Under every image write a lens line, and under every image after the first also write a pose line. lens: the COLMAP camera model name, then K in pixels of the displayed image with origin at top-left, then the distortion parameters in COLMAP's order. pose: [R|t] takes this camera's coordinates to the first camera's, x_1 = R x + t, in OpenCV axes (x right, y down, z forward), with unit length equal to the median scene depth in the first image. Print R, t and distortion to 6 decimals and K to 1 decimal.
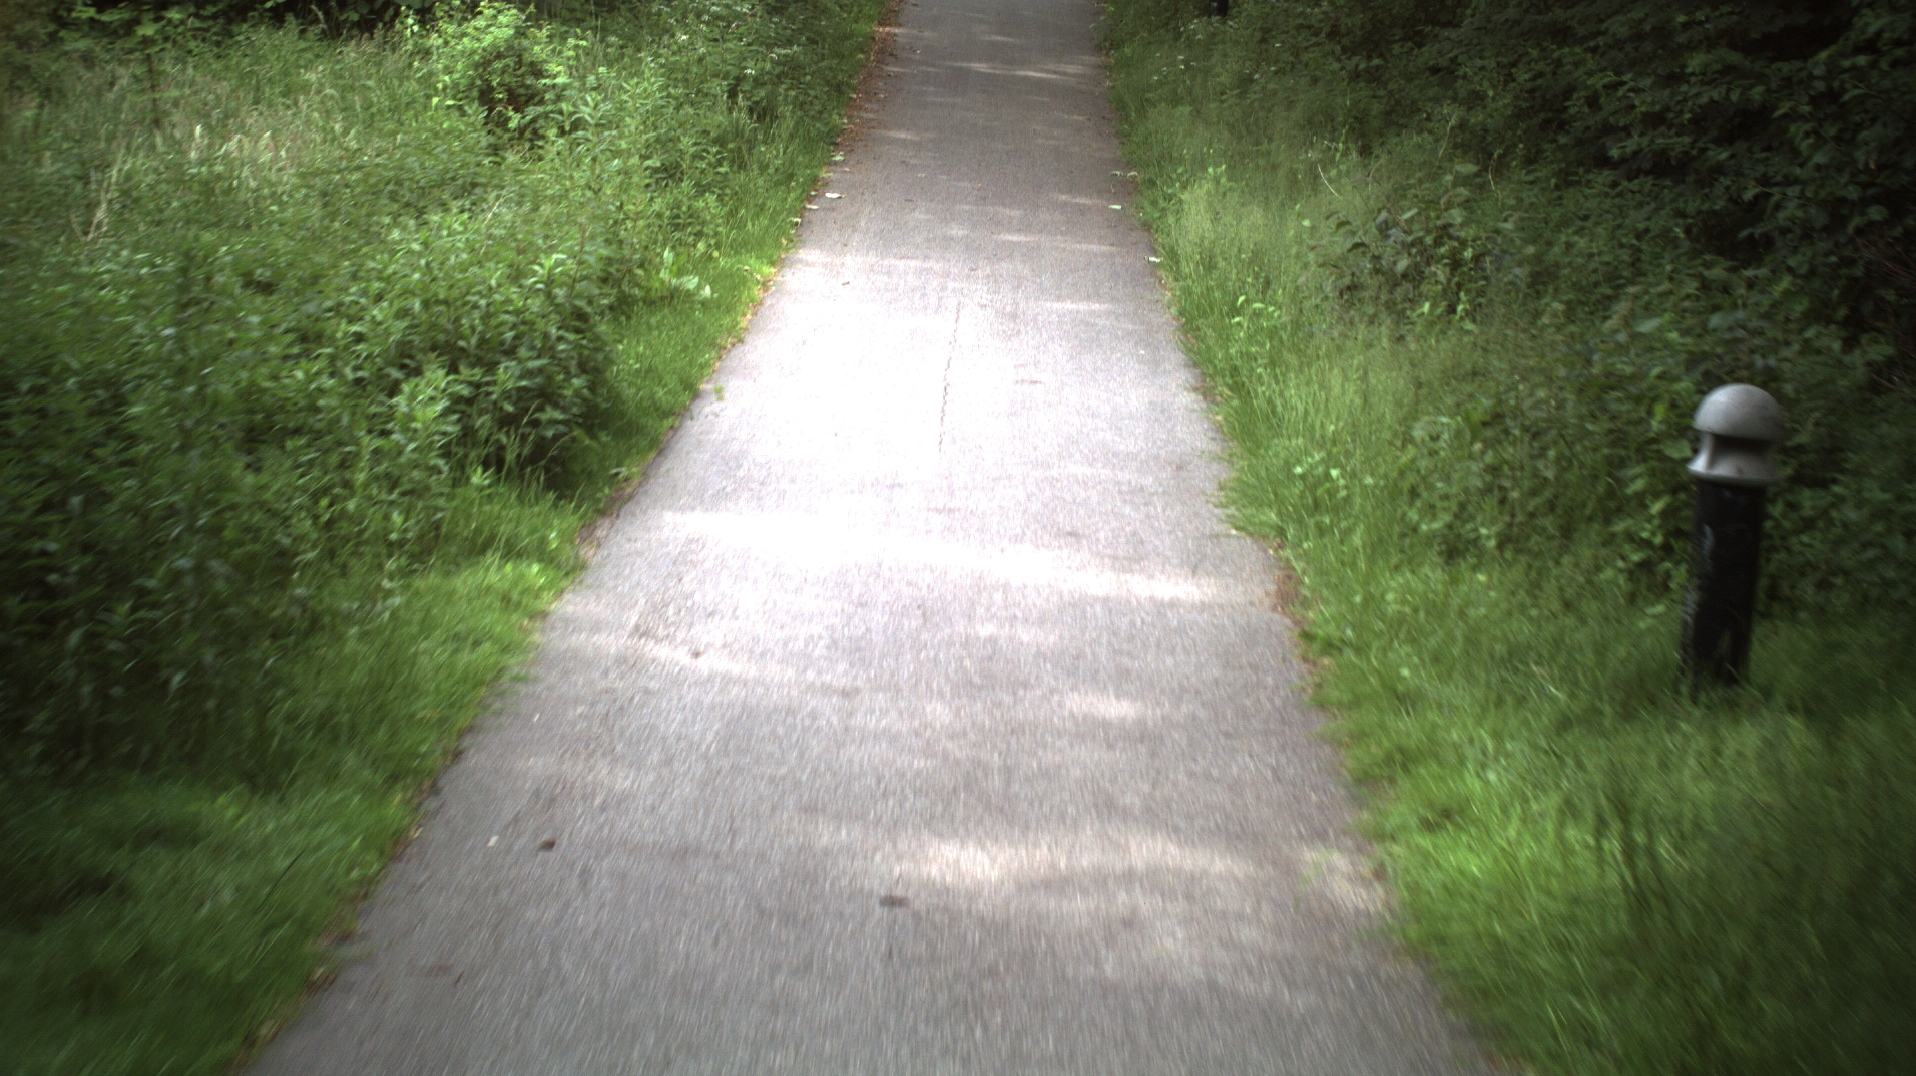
lens RADIAL K [[3264.5, 0, 958.0], [0, 3264.5, 538.0], [0, 0, 1]] dist [-0.208172, 0.043513]
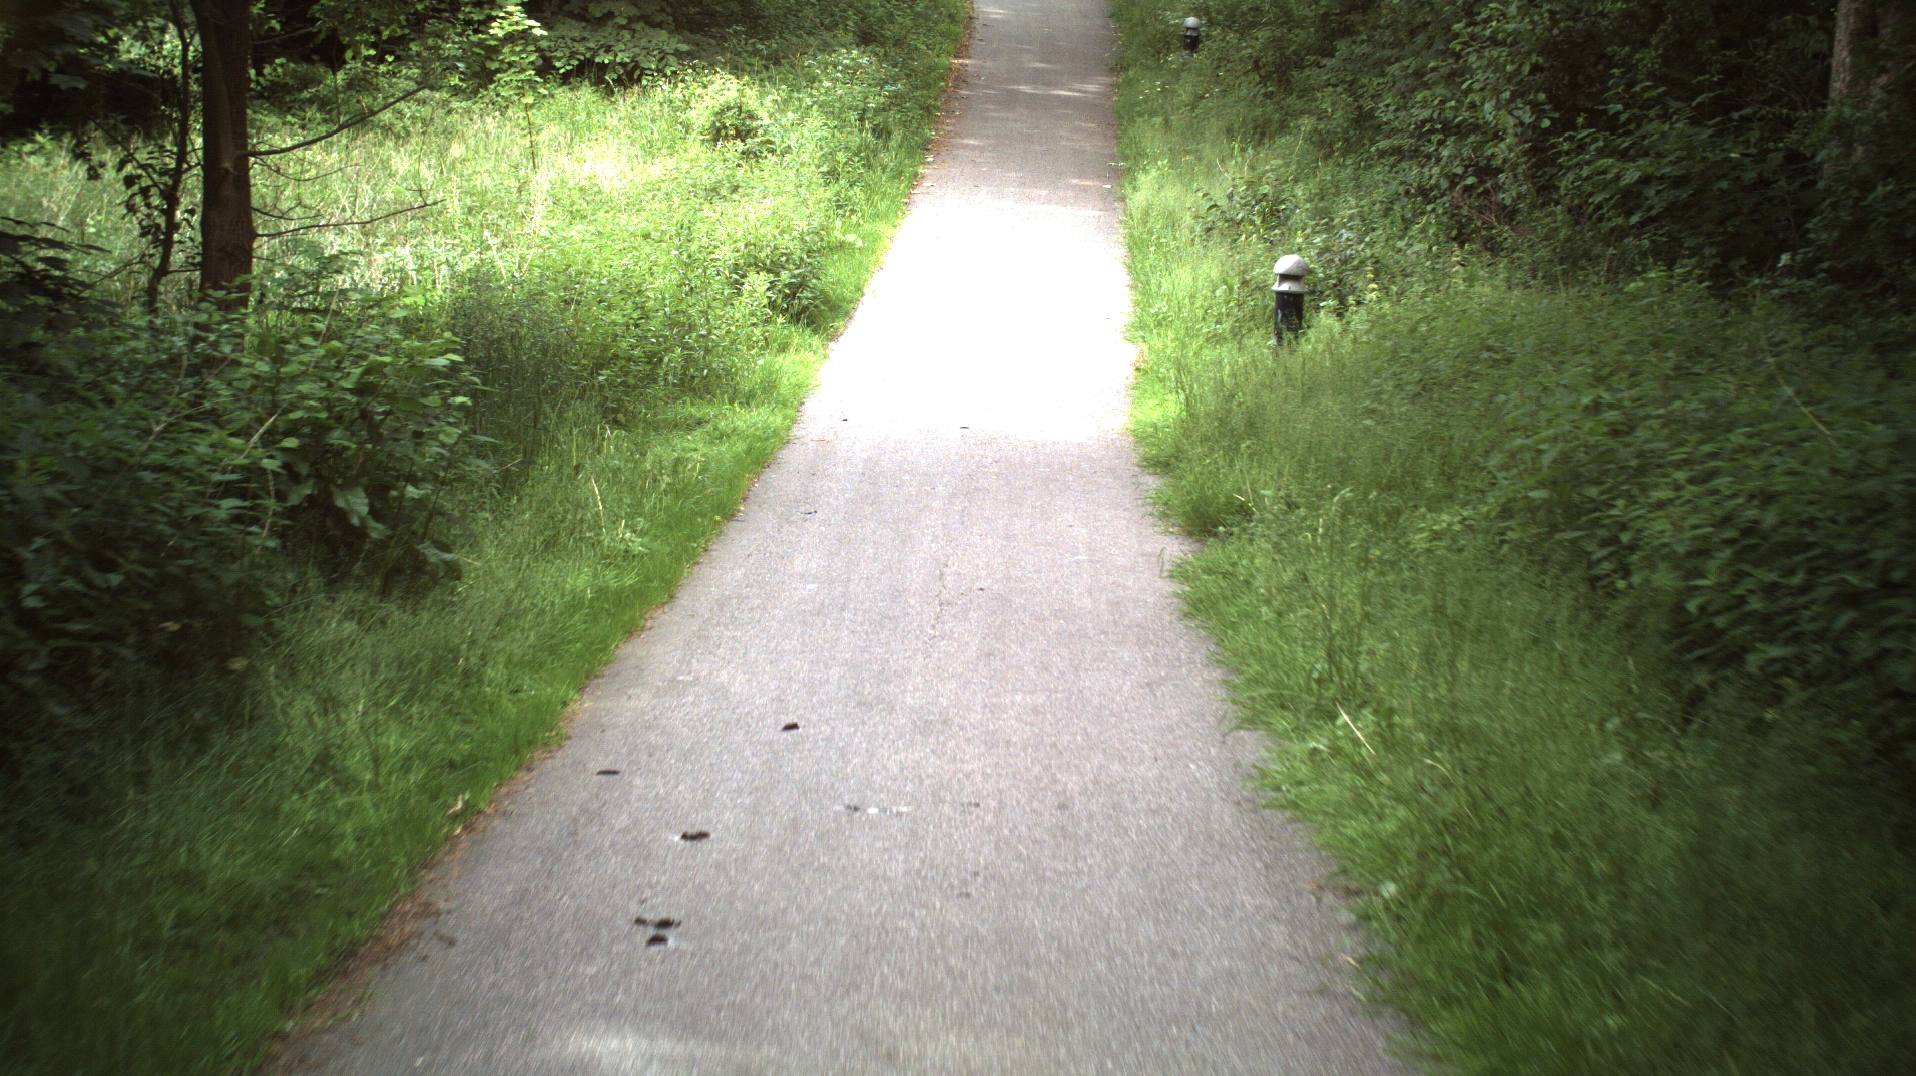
lens RADIAL K [[3264.5, 0, 958.0], [0, 3264.5, 538.0], [0, 0, 1]] dist [-0.208172, 0.043513]
pose [[0.999263, -0.025916, -0.028310, 0.019925], [0.026141, 0.999629, 0.007600, 0.066123], [0.028102, -0.008335, 0.999570, -0.699668]]
